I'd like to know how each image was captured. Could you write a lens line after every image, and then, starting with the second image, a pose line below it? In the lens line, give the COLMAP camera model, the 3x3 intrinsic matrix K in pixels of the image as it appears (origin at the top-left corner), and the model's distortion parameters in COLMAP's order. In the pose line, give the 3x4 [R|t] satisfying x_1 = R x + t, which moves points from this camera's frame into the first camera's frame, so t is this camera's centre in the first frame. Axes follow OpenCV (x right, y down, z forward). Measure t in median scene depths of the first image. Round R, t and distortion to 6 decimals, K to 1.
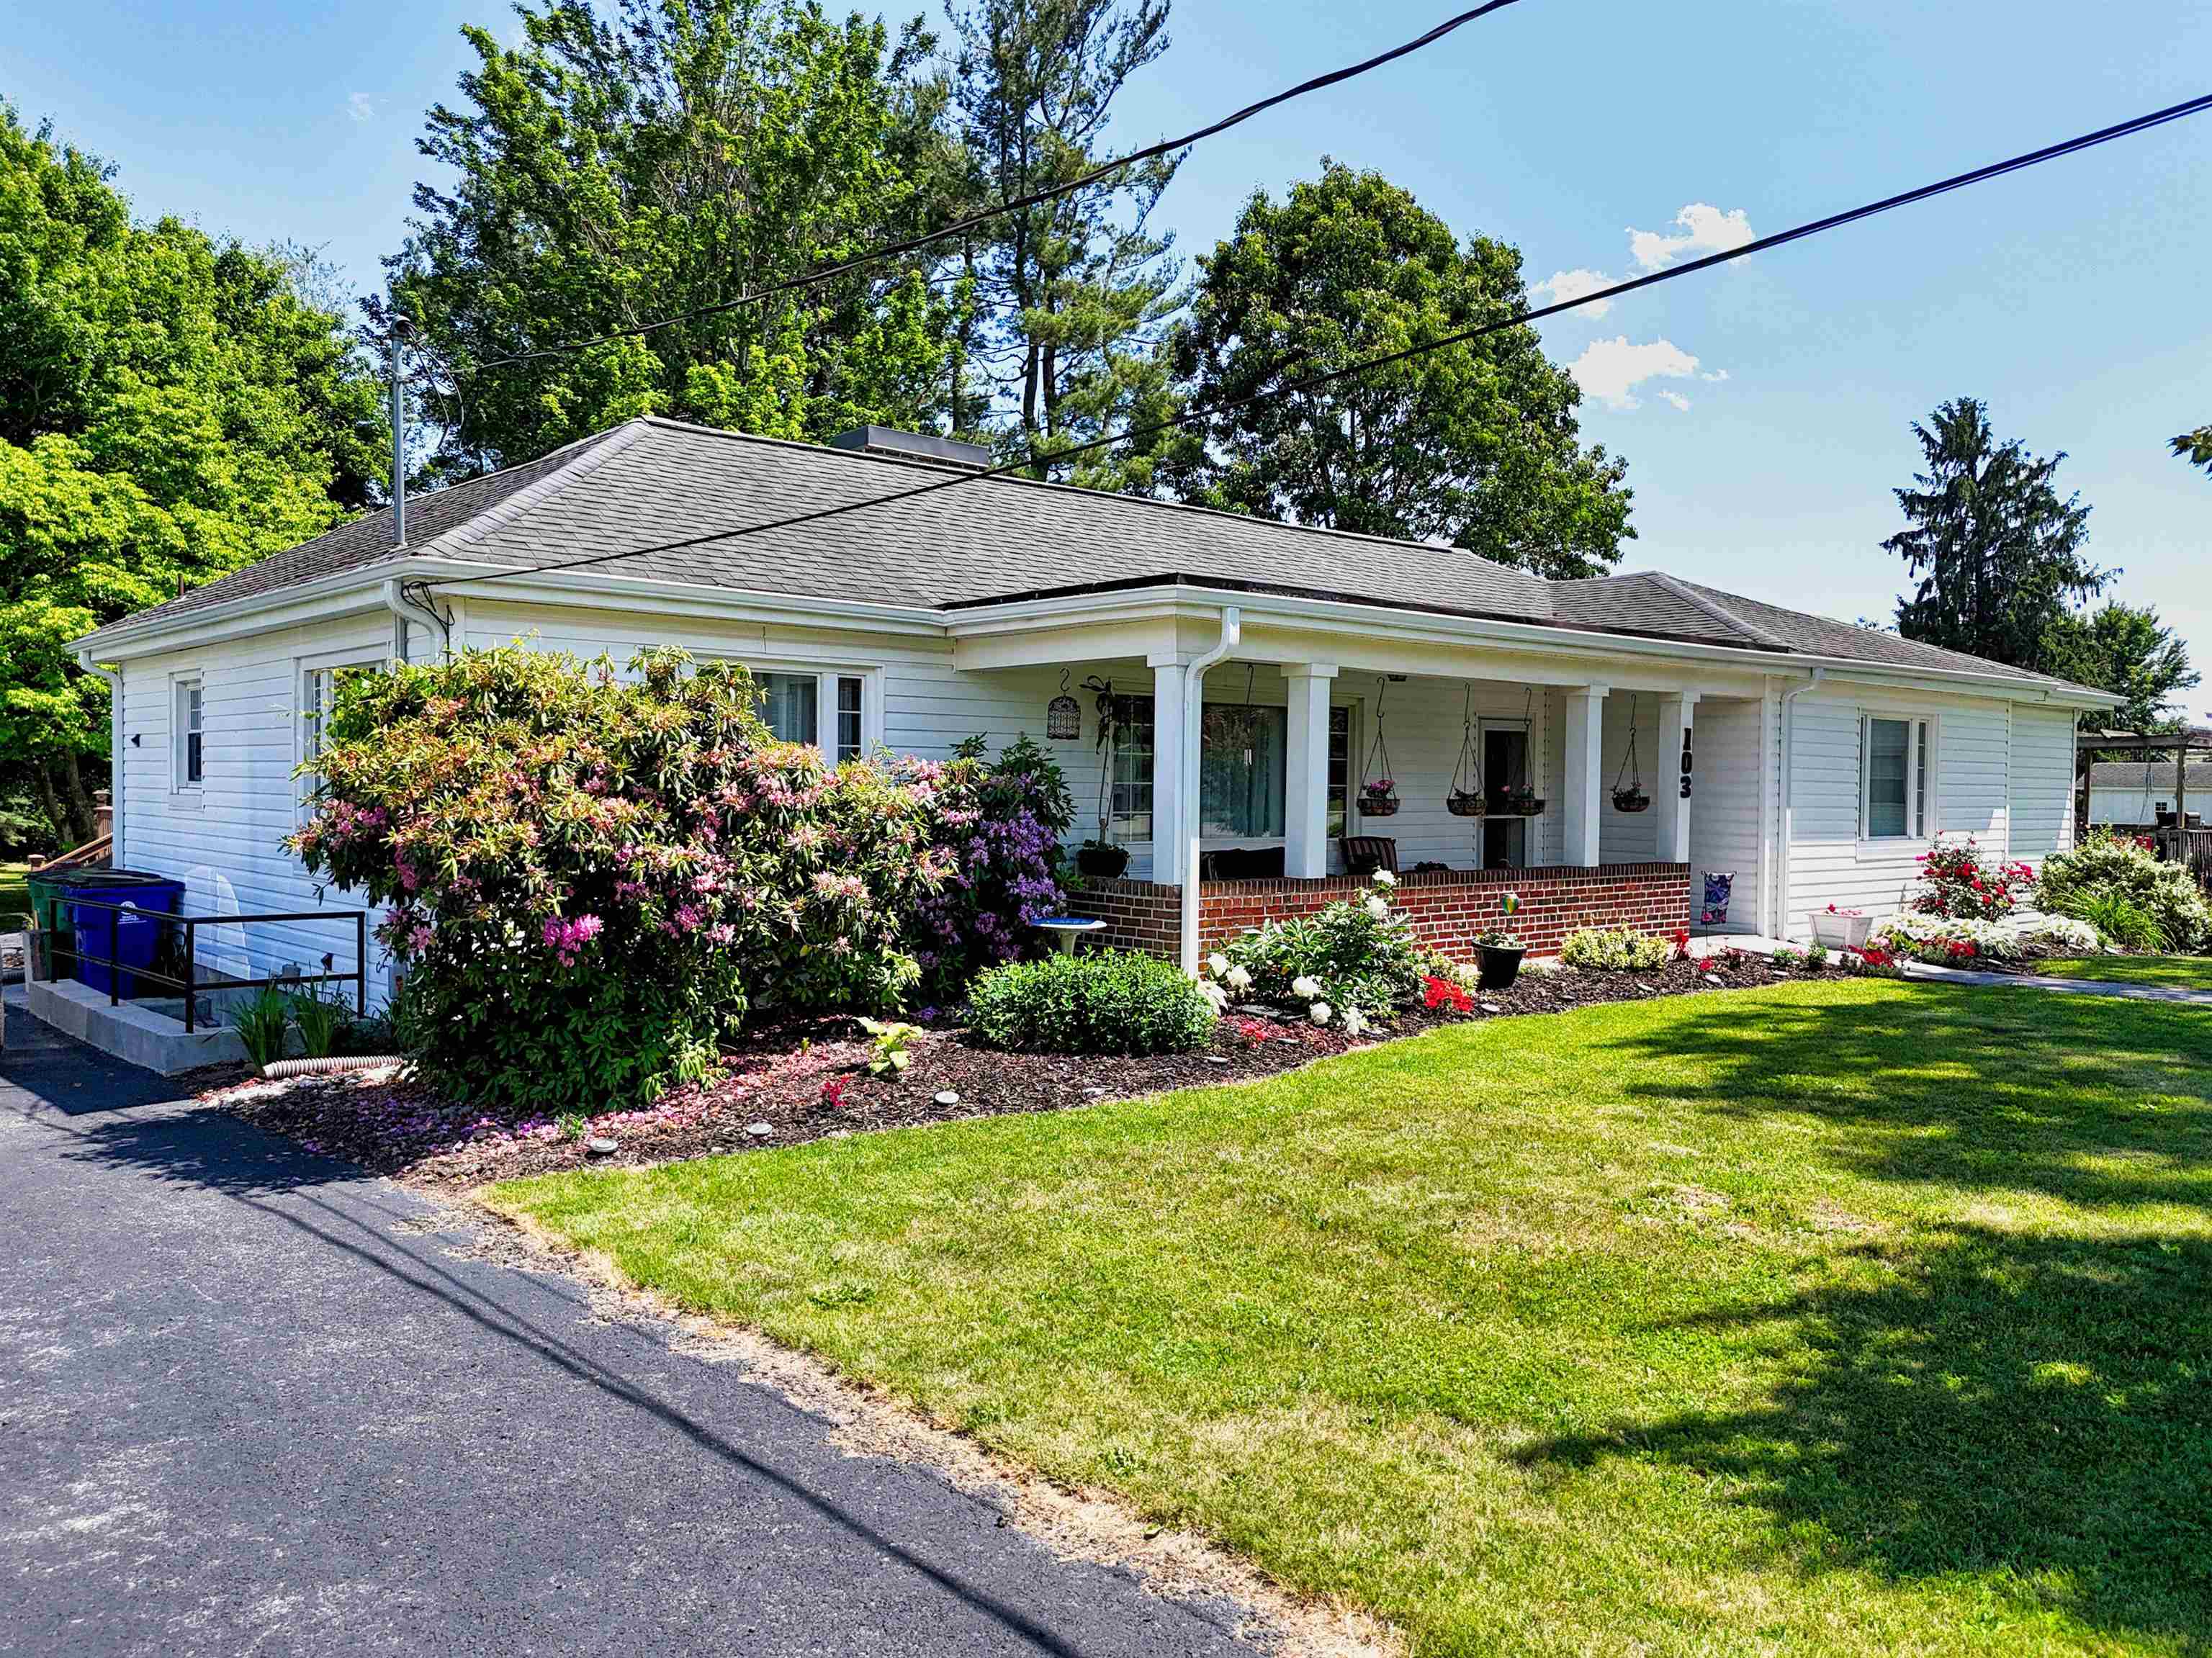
lens RADIAL K [[1753.5, 0, 1116.0], [0, 1753.5, 798.5], [0, 0, 1]] dist [0.021418, 0.000983]
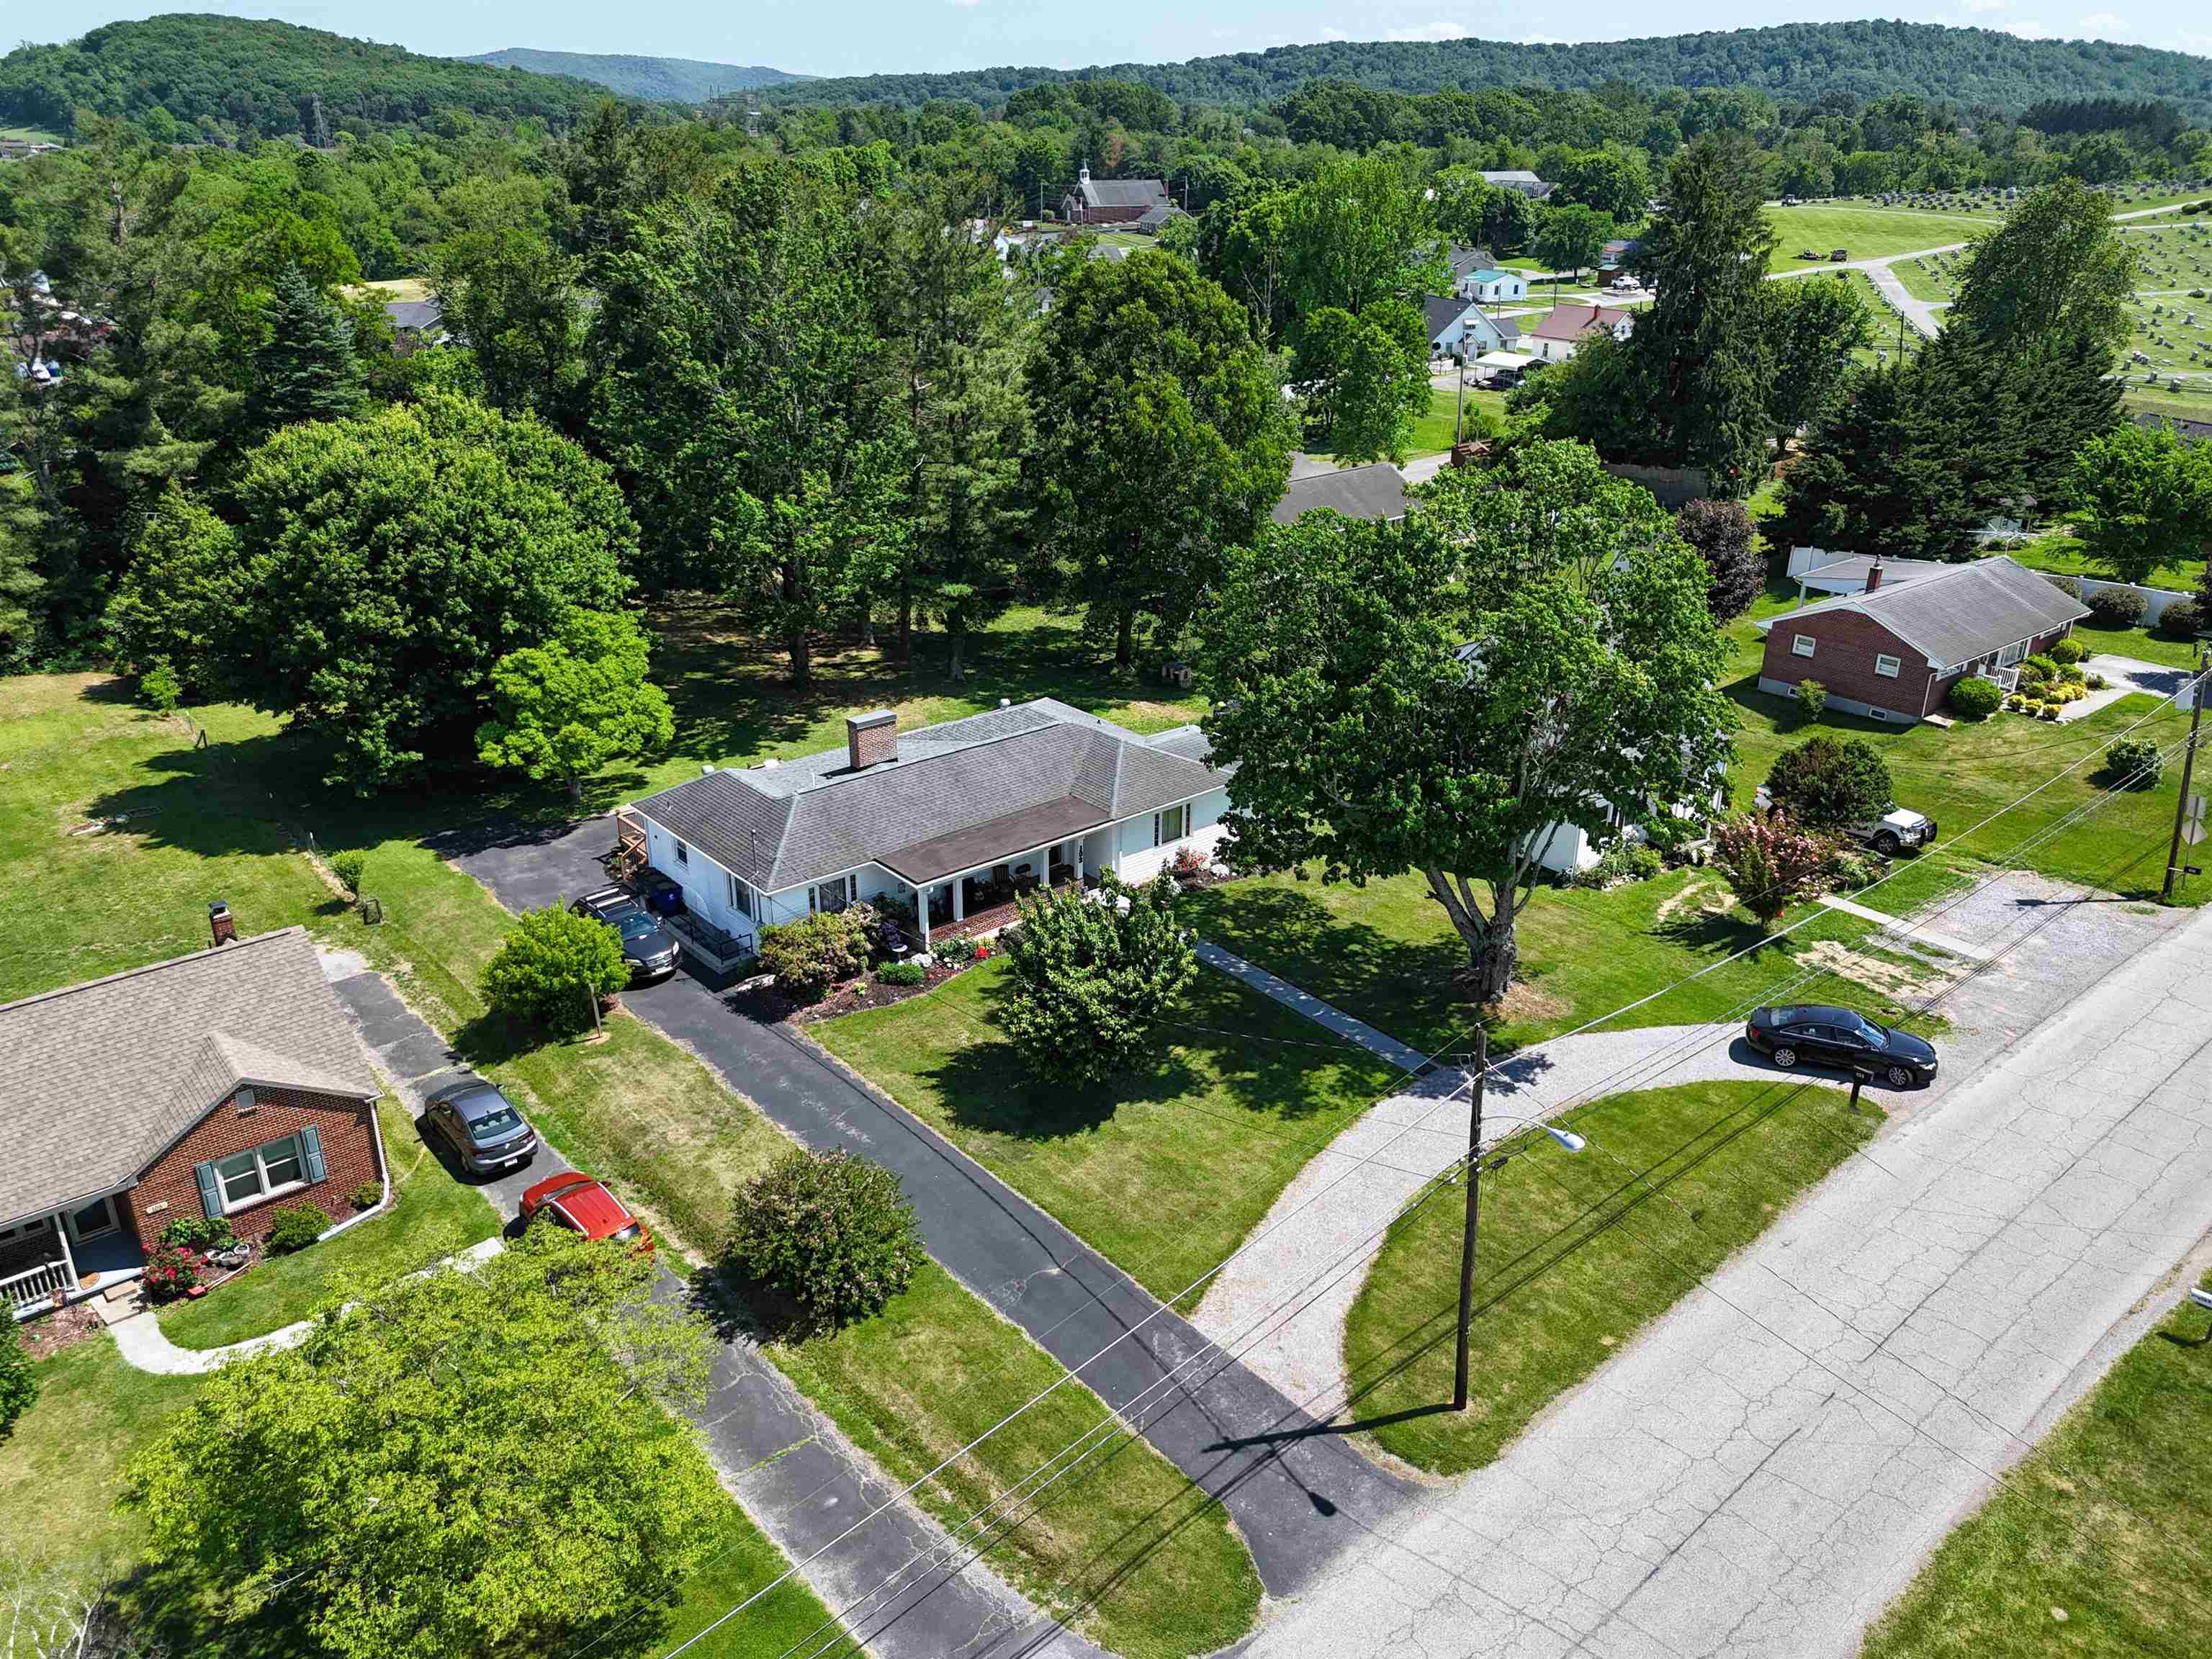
lens RADIAL K [[1645.5, 0, 1132.9], [0, 1645.5, 833.9], [0, 0, 1]] dist [0.053468, -0.000292]
pose [[0.999746, -0.002250, -0.022404, 0.530417], [0.010359, 0.929400, 0.368928, -1.391616], [0.019992, -0.369066, 0.929188, -2.292631]]
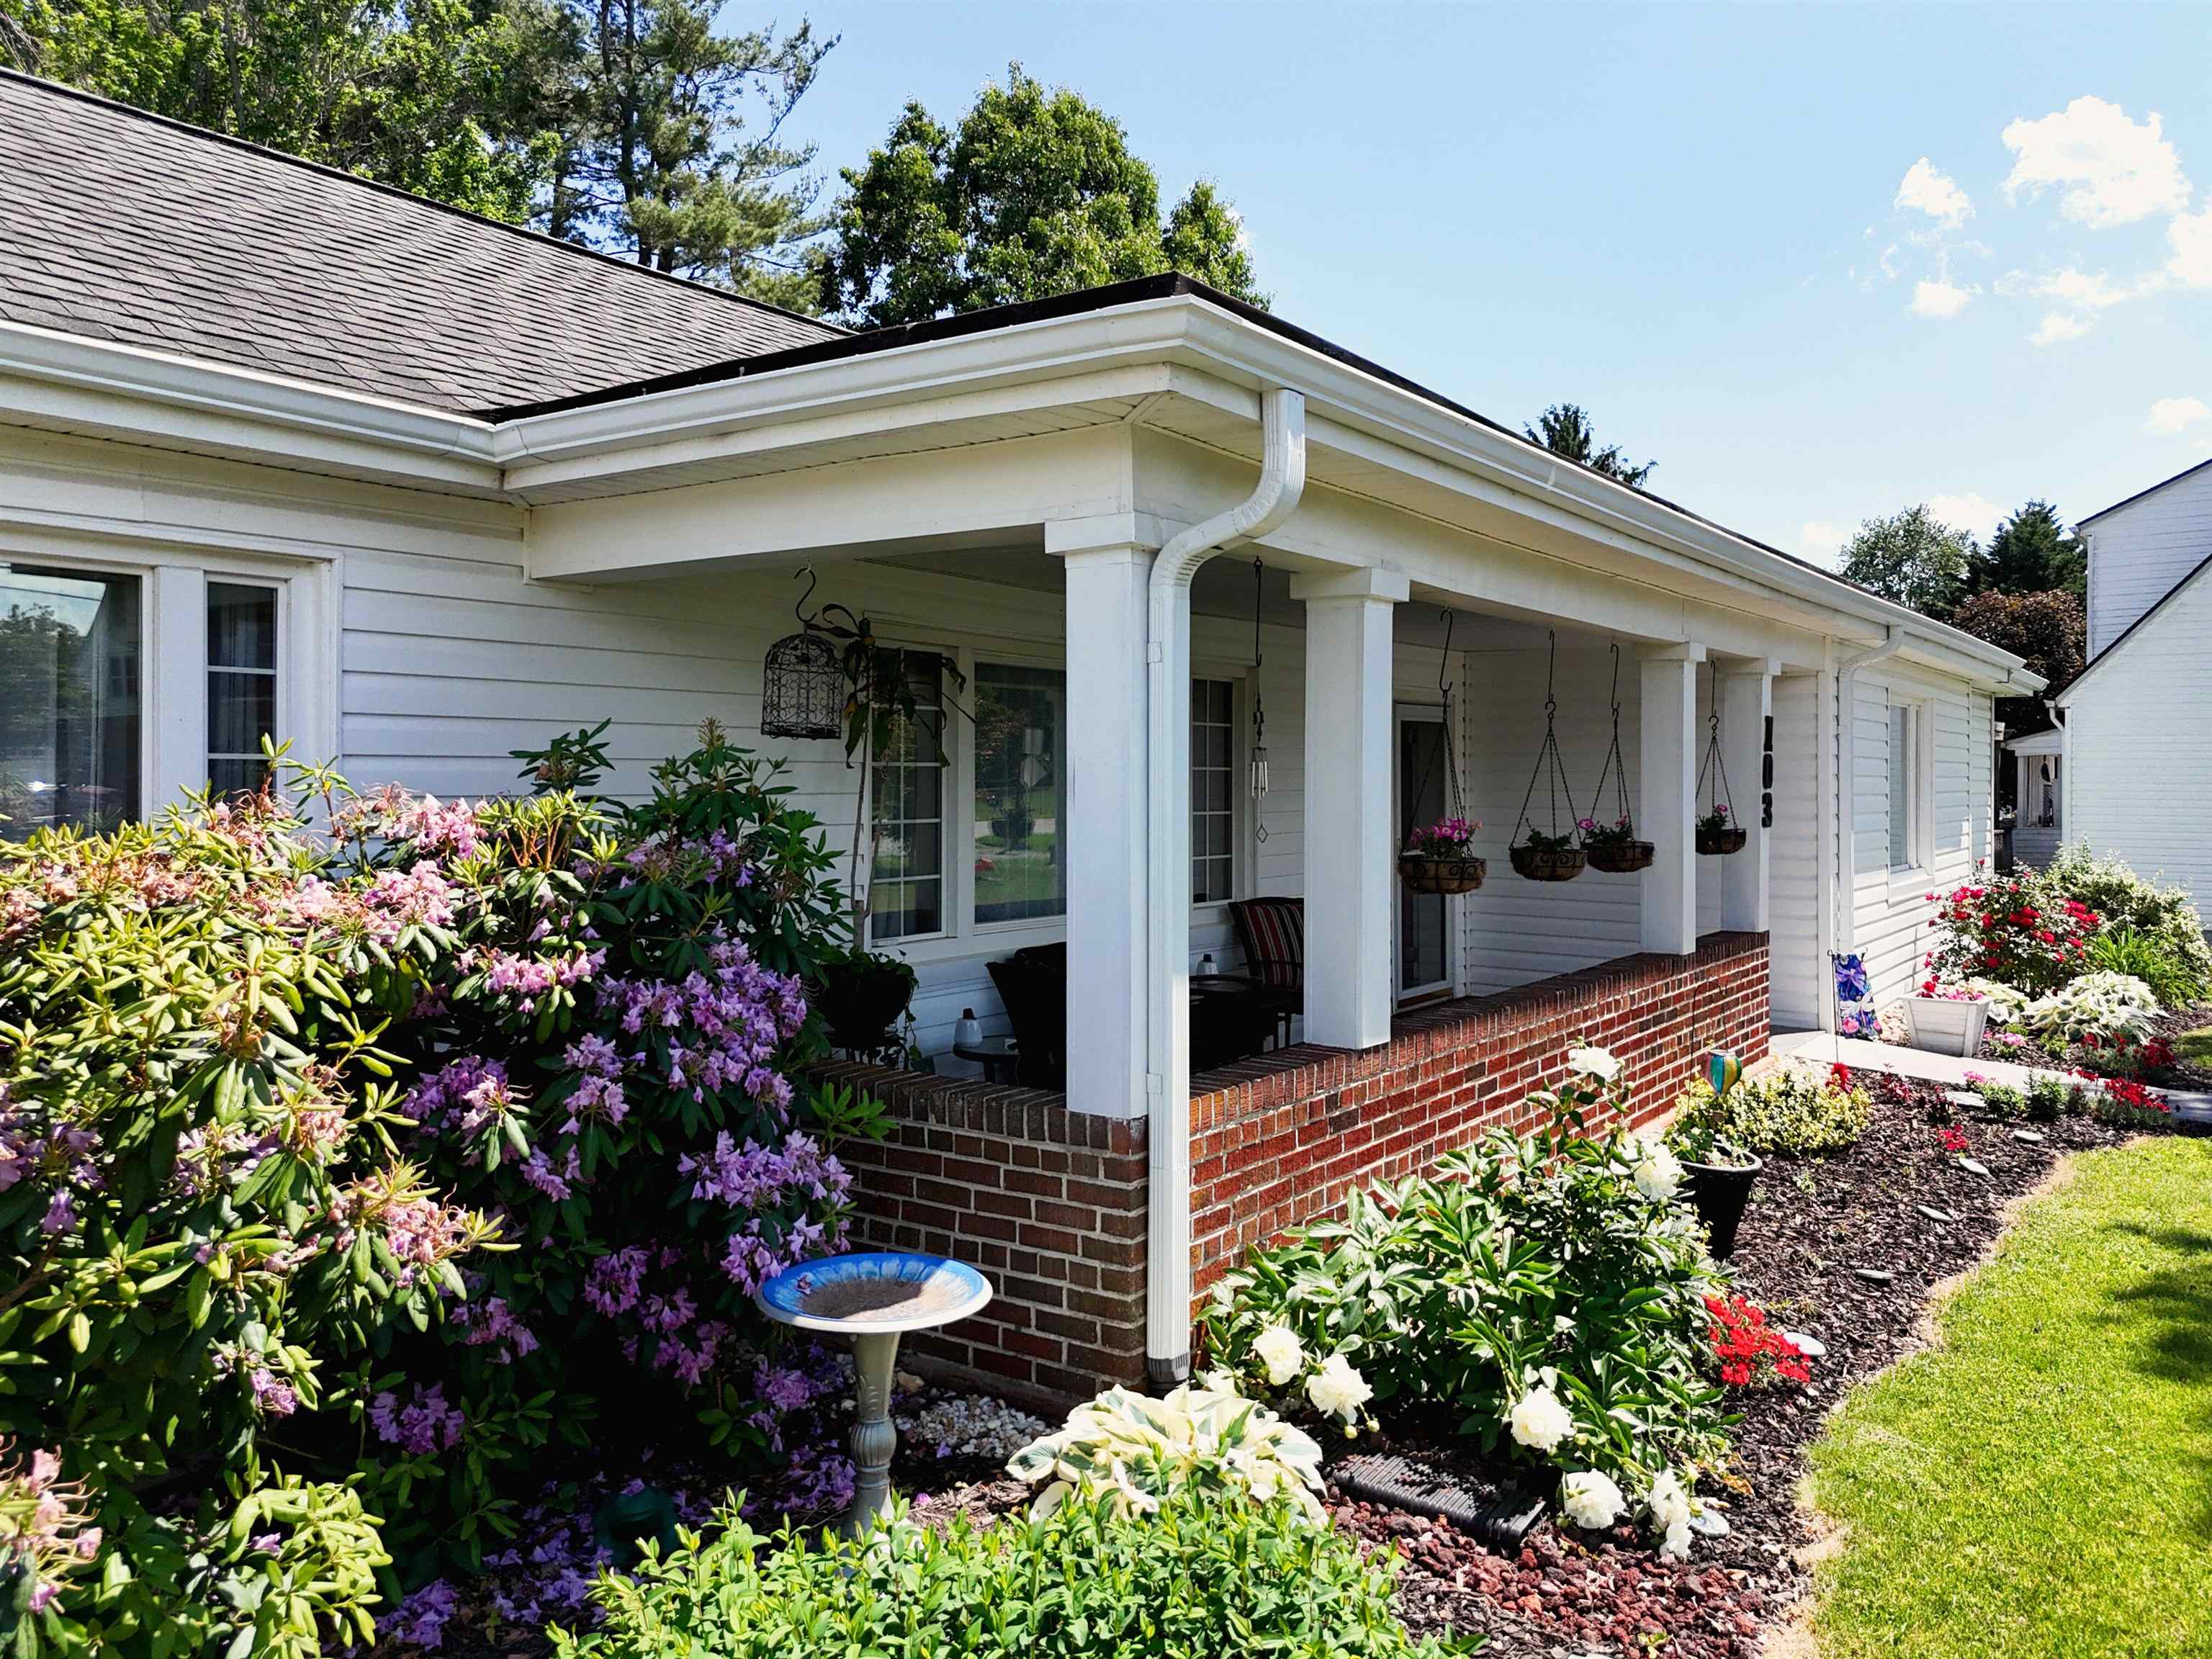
lens RADIAL K [[1716.2, 0, 1170.3], [0, 1716.2, 756.4], [0, 0, 1]] dist [0.039115, 0.000305]
pose [[0.967963, -0.004716, 0.251049, -0.039794], [0.009256, 0.999814, -0.016904, -0.017884], [-0.250922, 0.018686, 0.967827, 0.478987]]
